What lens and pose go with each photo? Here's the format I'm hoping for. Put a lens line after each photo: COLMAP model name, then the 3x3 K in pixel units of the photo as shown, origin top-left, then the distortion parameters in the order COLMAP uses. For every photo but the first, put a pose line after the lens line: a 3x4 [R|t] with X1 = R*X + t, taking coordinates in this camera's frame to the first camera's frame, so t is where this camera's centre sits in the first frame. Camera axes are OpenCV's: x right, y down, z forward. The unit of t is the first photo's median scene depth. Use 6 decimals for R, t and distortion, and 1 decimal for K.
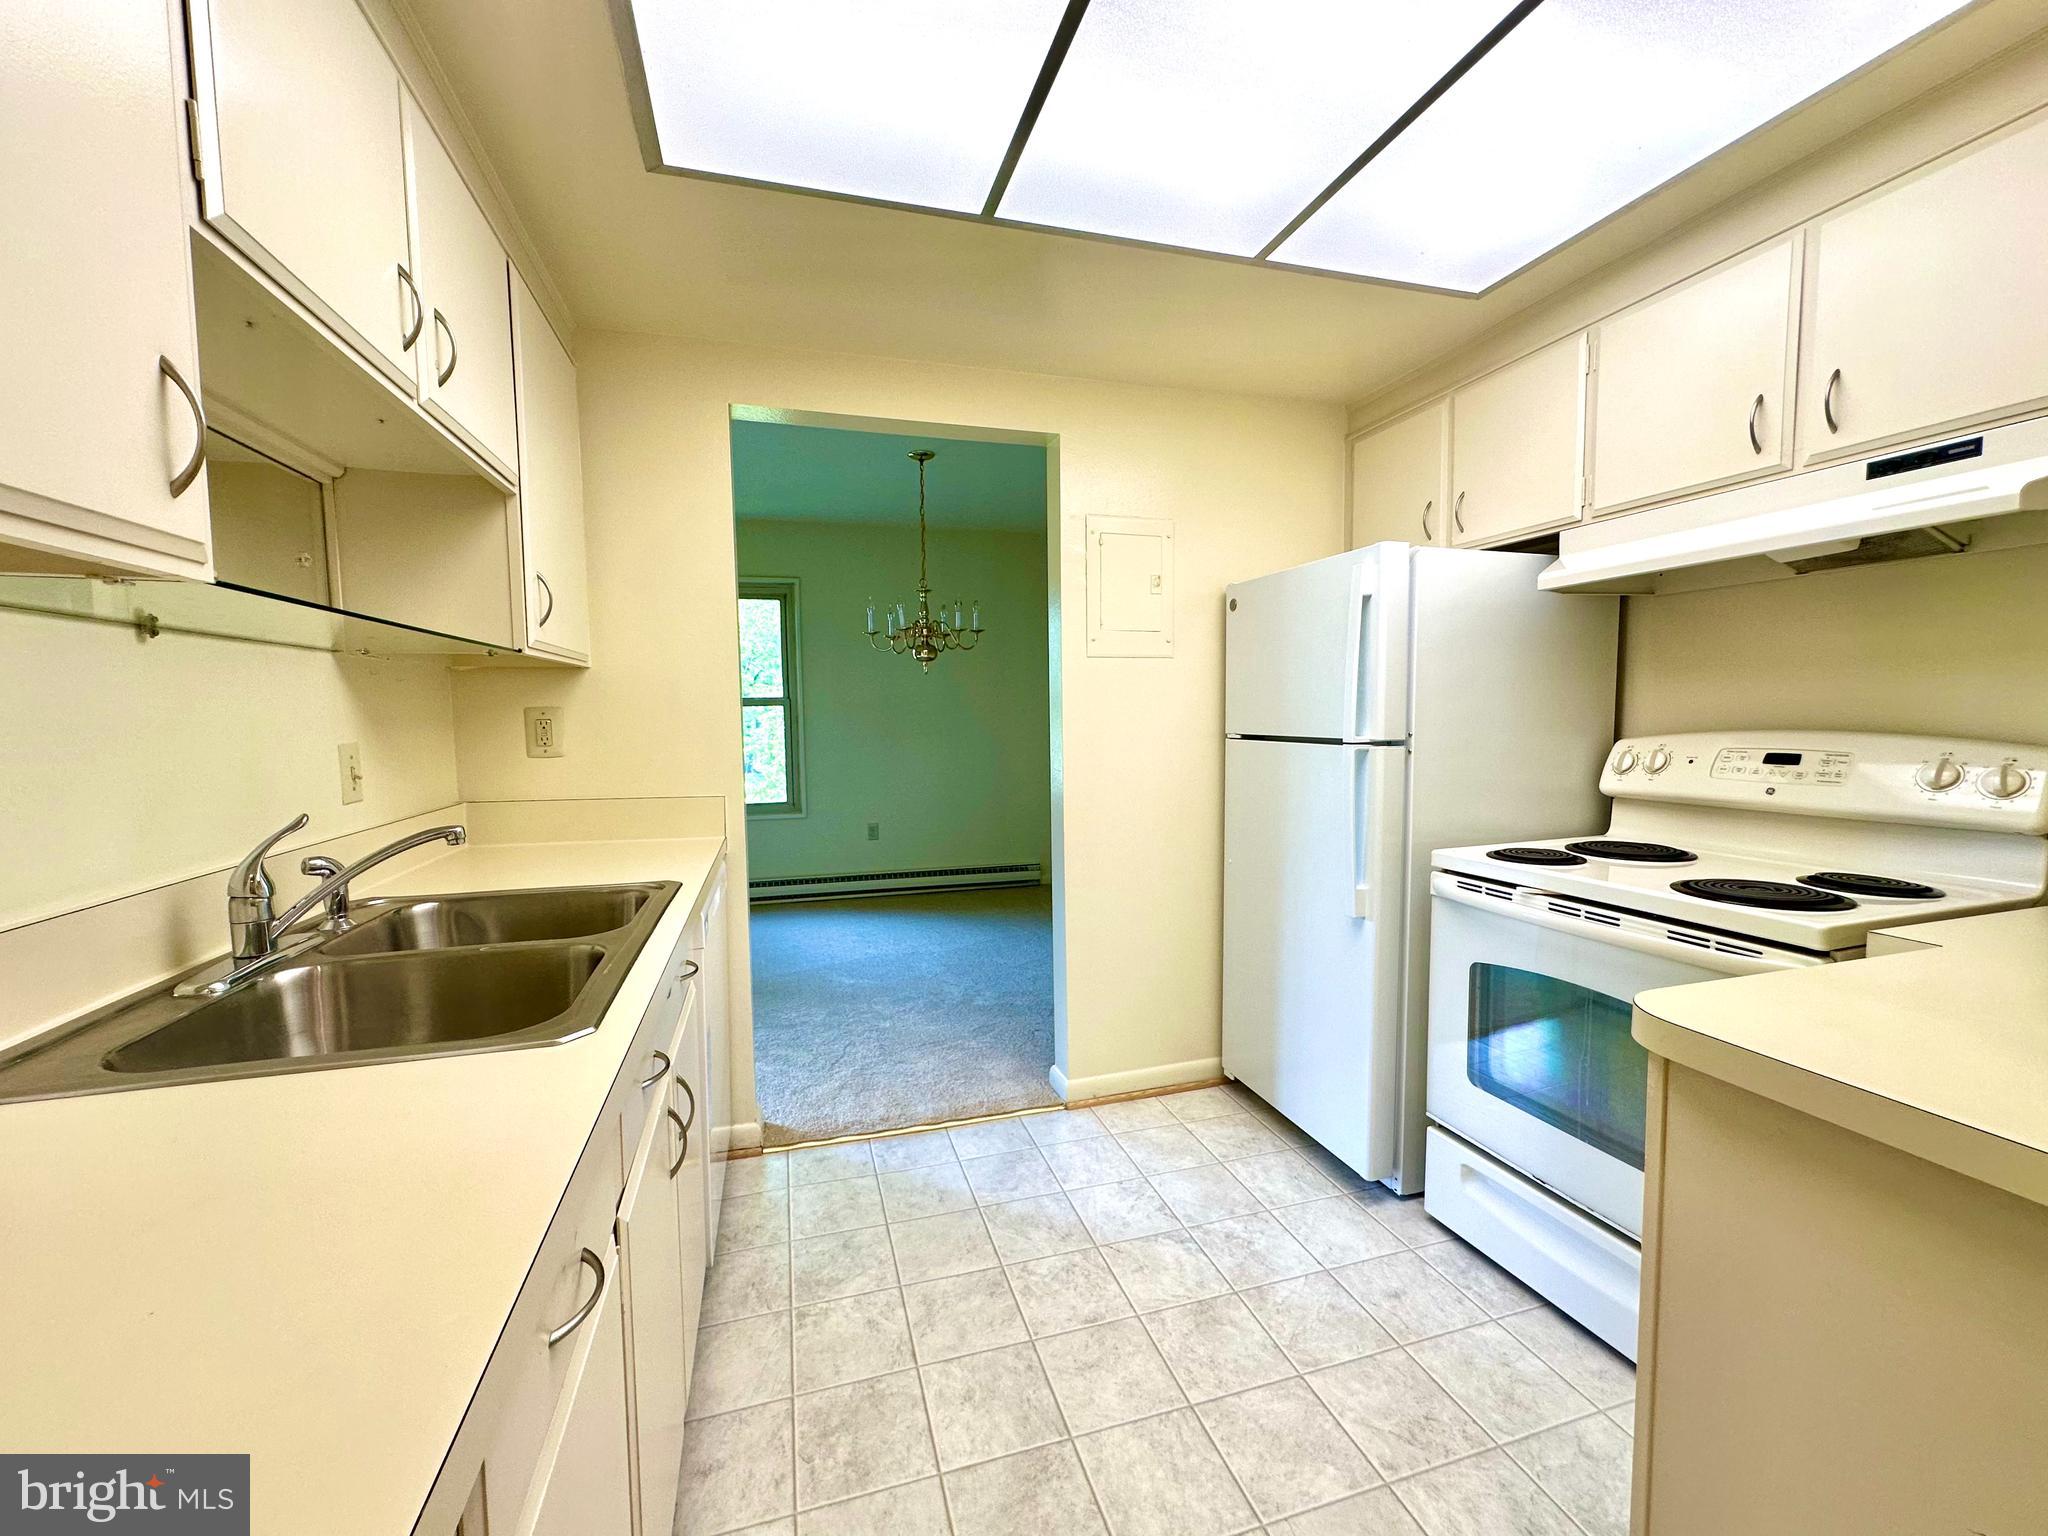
lens RADIAL K [[818.4, 0, 1023.4], [0, 818.4, 770.9], [0, 0, 1]] dist [-0.001501, 0.000587]
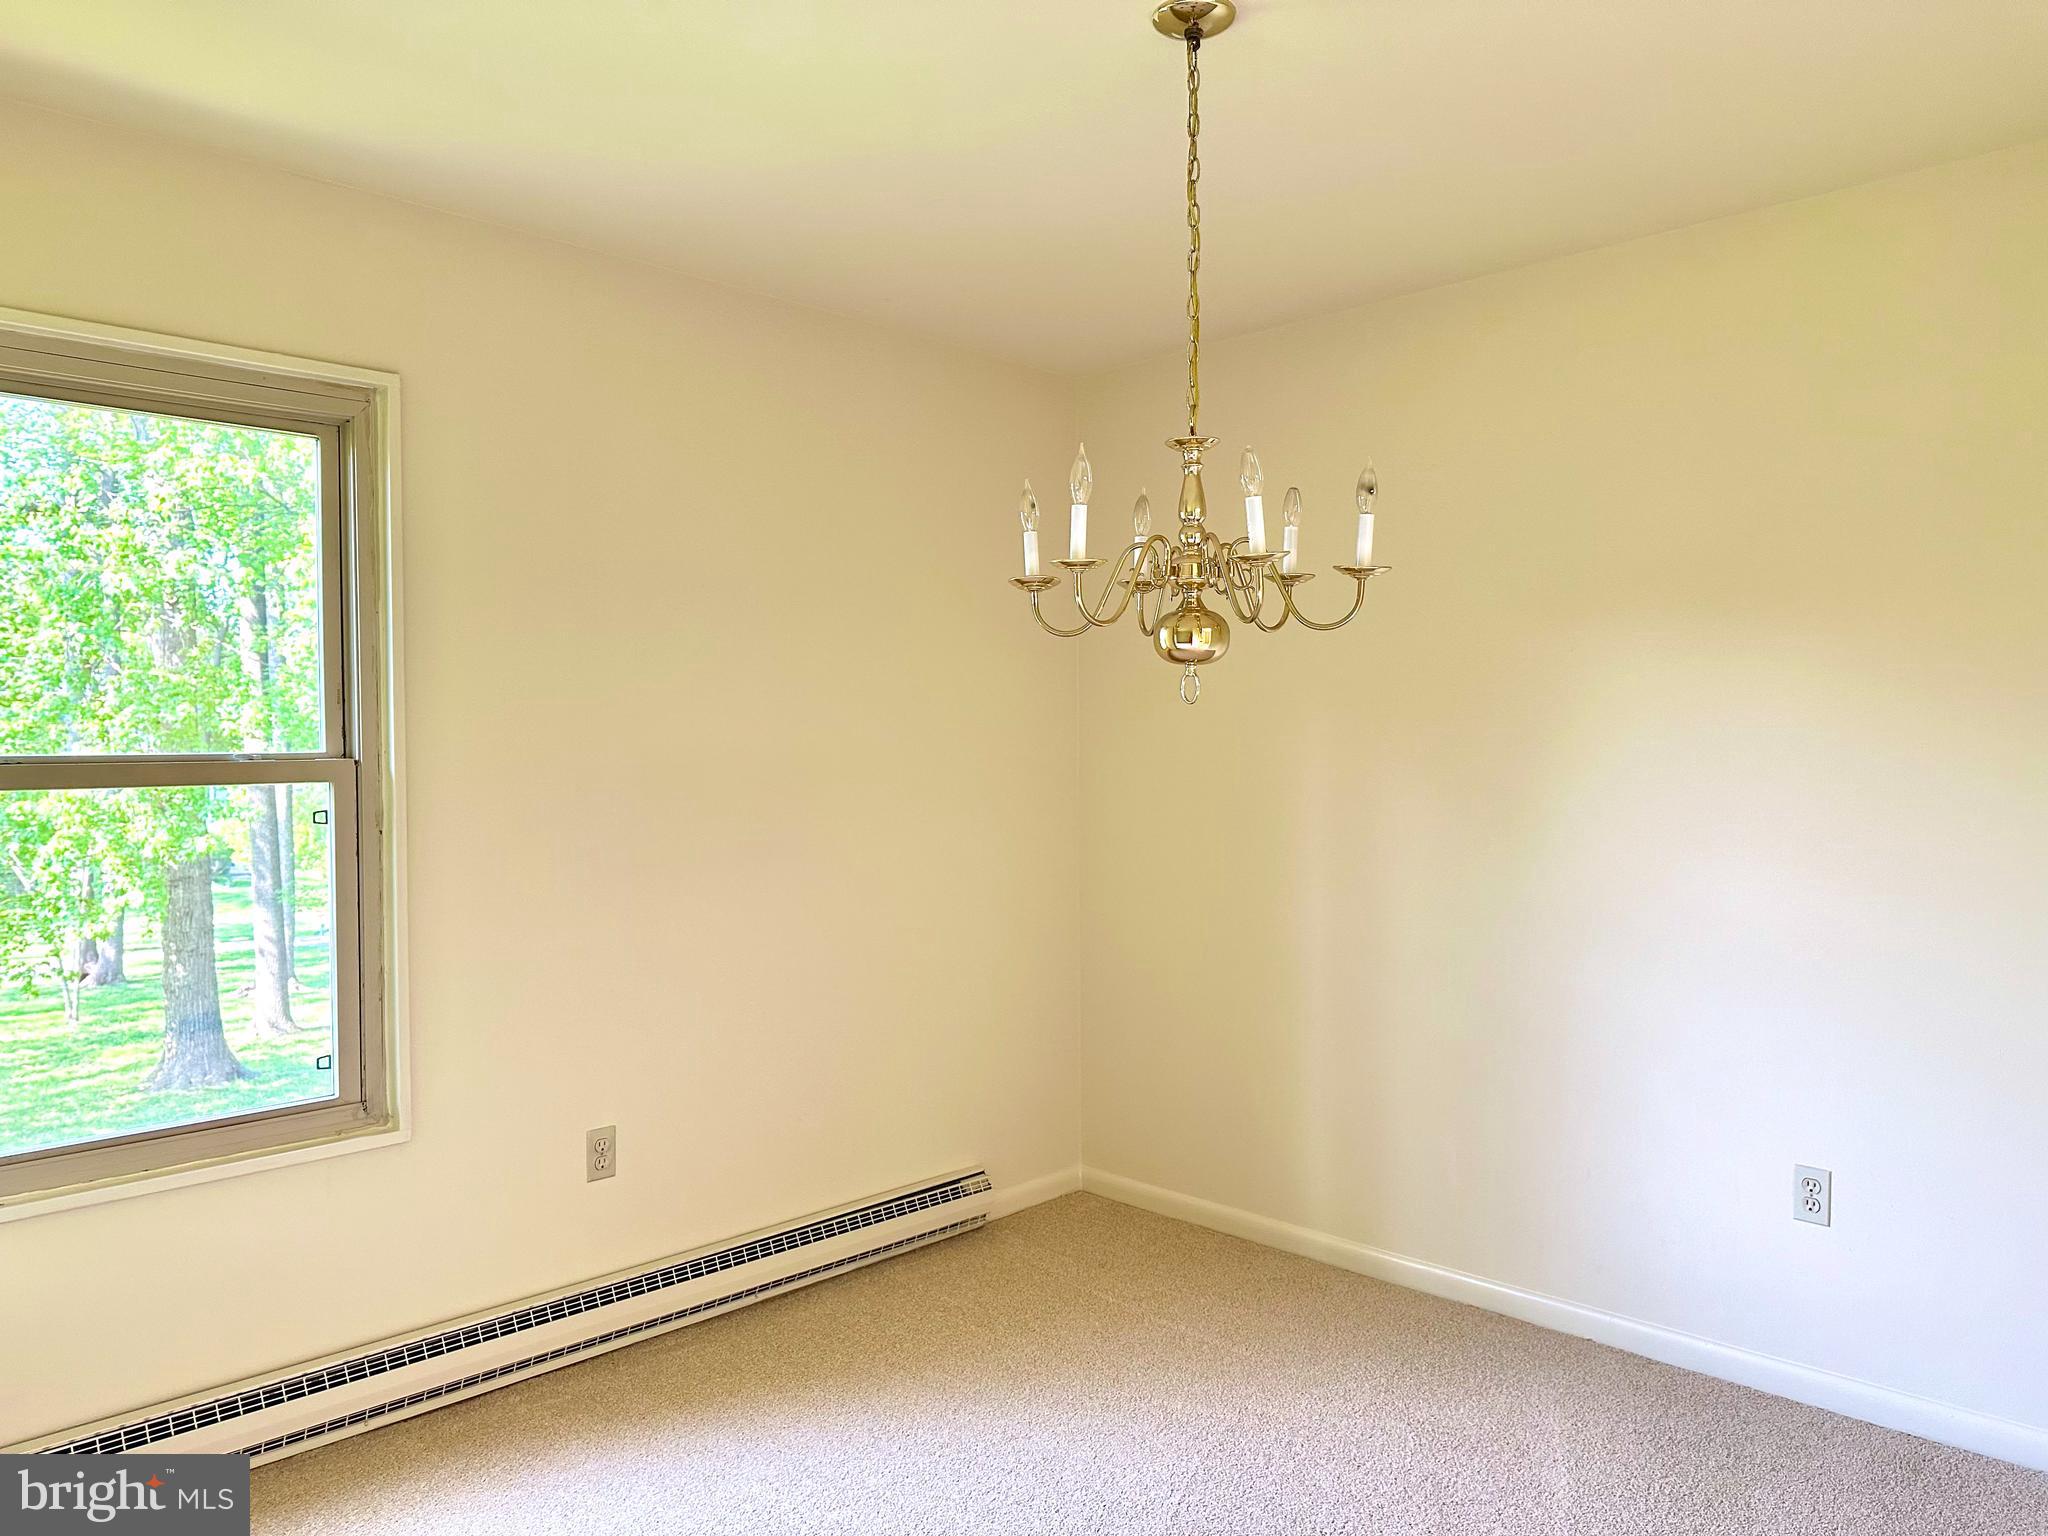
lens RADIAL K [[1426.9, 0, 1024.0], [0, 1426.9, 768.0], [0, 0, 1]] dist [0.104902, -0.144754]
pose [[0.872920, 0.000911, 0.487863, -0.336549], [0.028819, 0.998156, -0.053430, -0.049037], [-0.487012, 0.060700, 0.871284, 0.408091]]
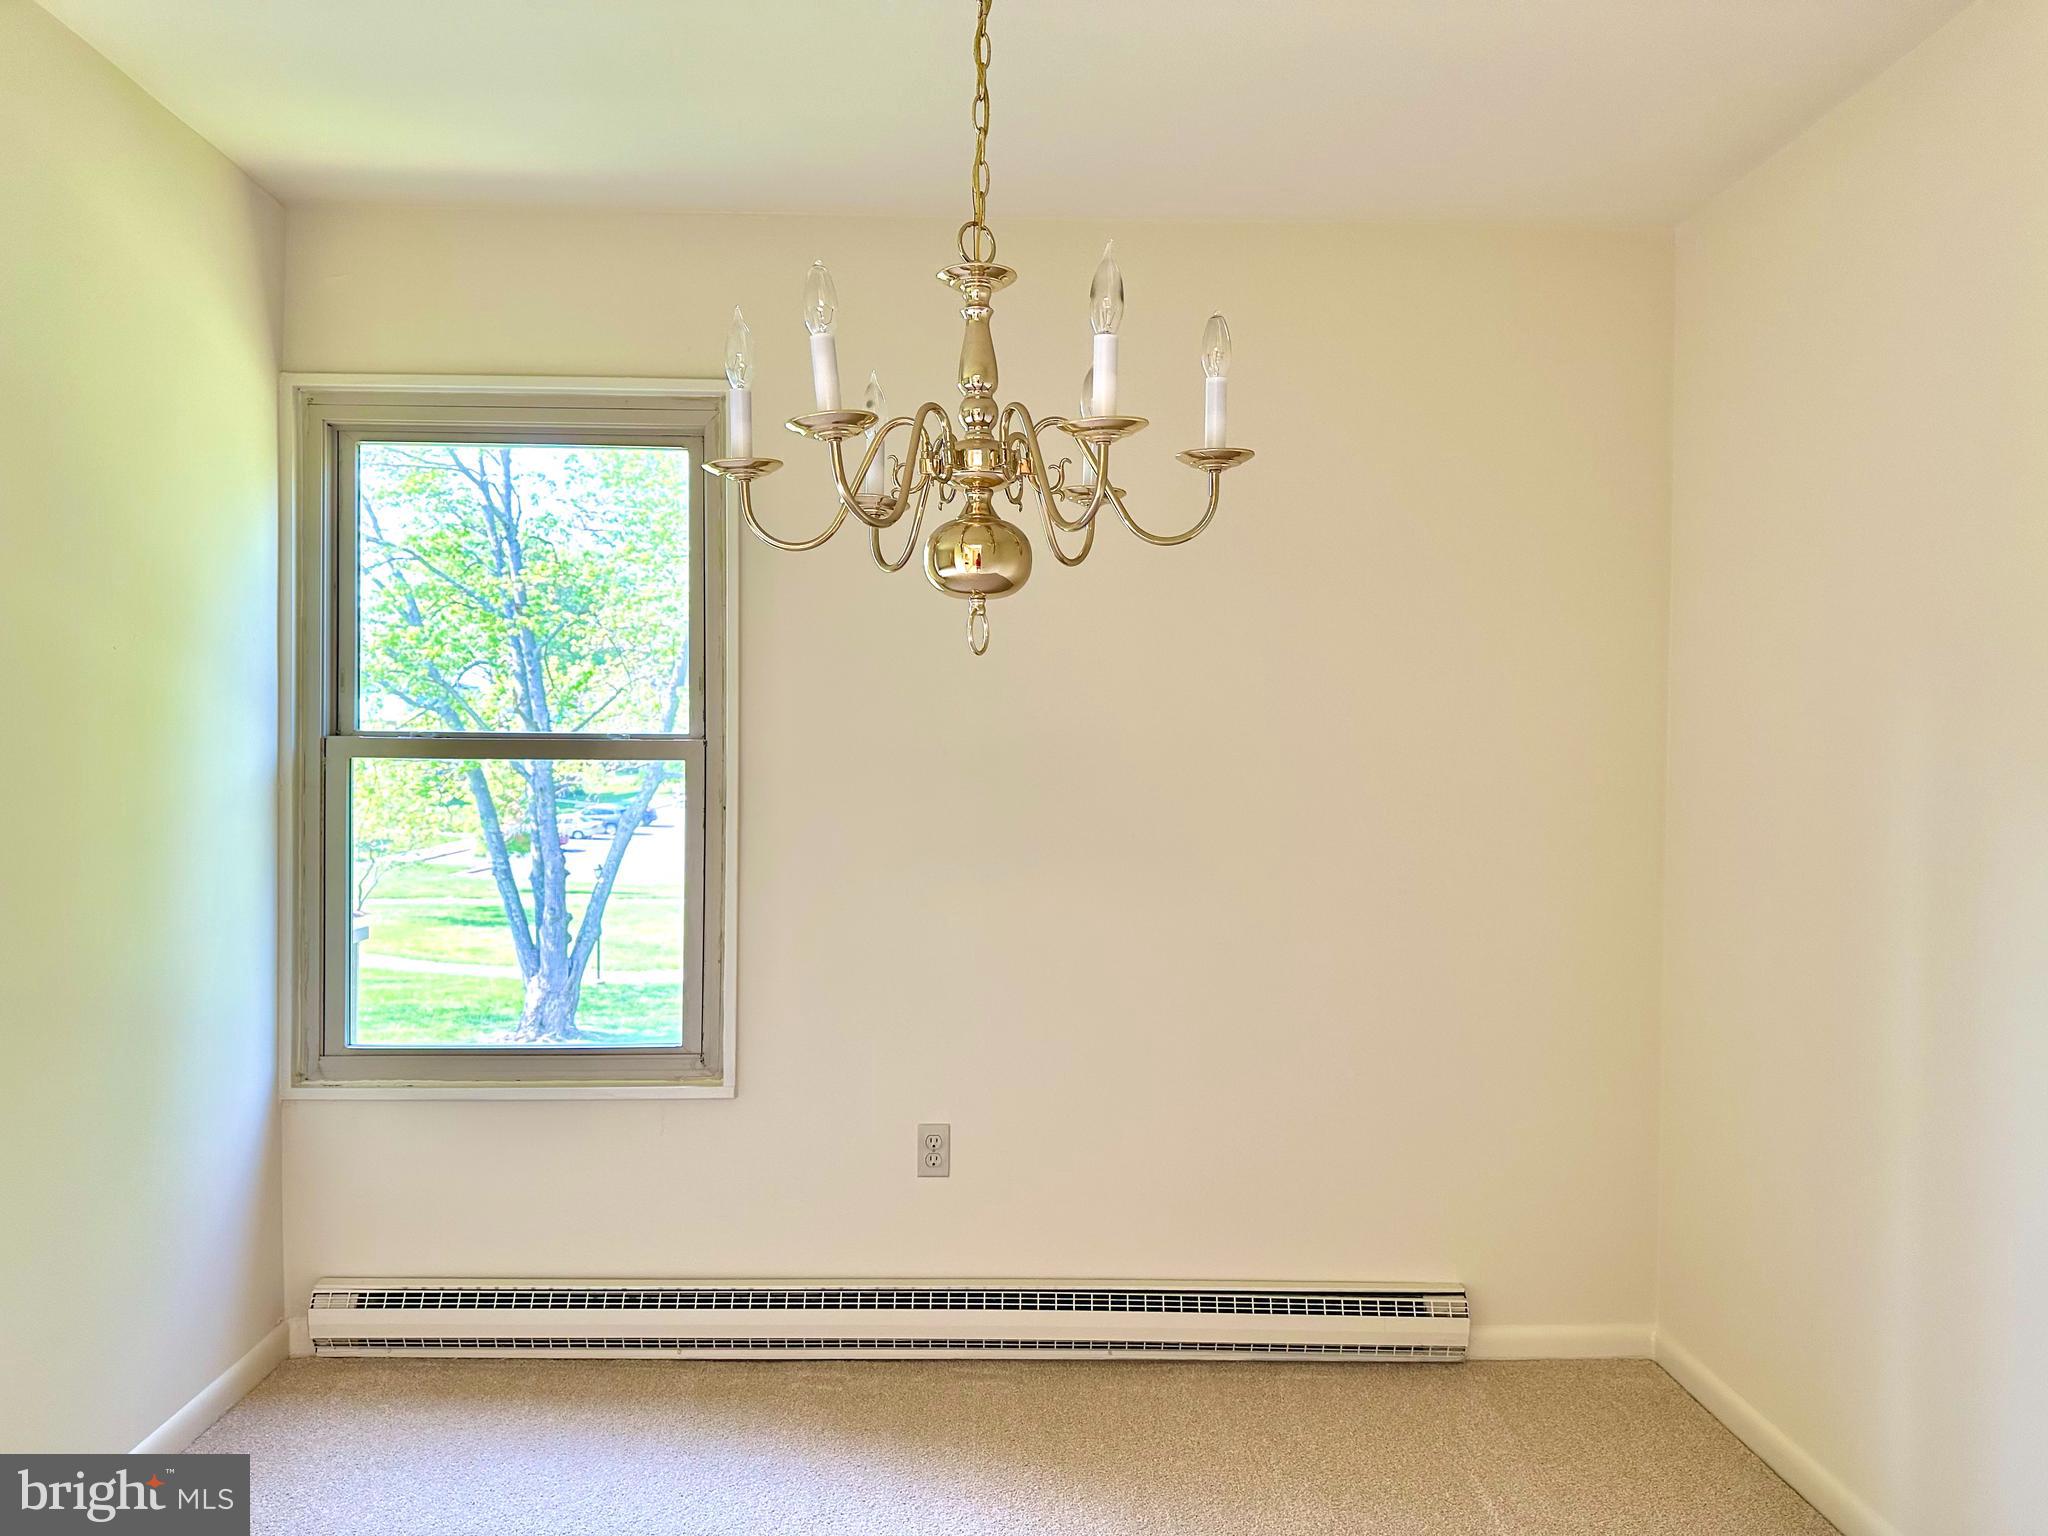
lens RADIAL K [[1426.9, 0, 1024.0], [0, 1426.9, 768.0], [0, 0, 1]] dist [0.104902, -0.144754]
pose [[0.965719, 0.023403, -0.258533, -0.005282], [-0.038399, 0.997850, -0.053109, -0.050651], [0.256734, 0.061216, 0.964541, 0.471205]]
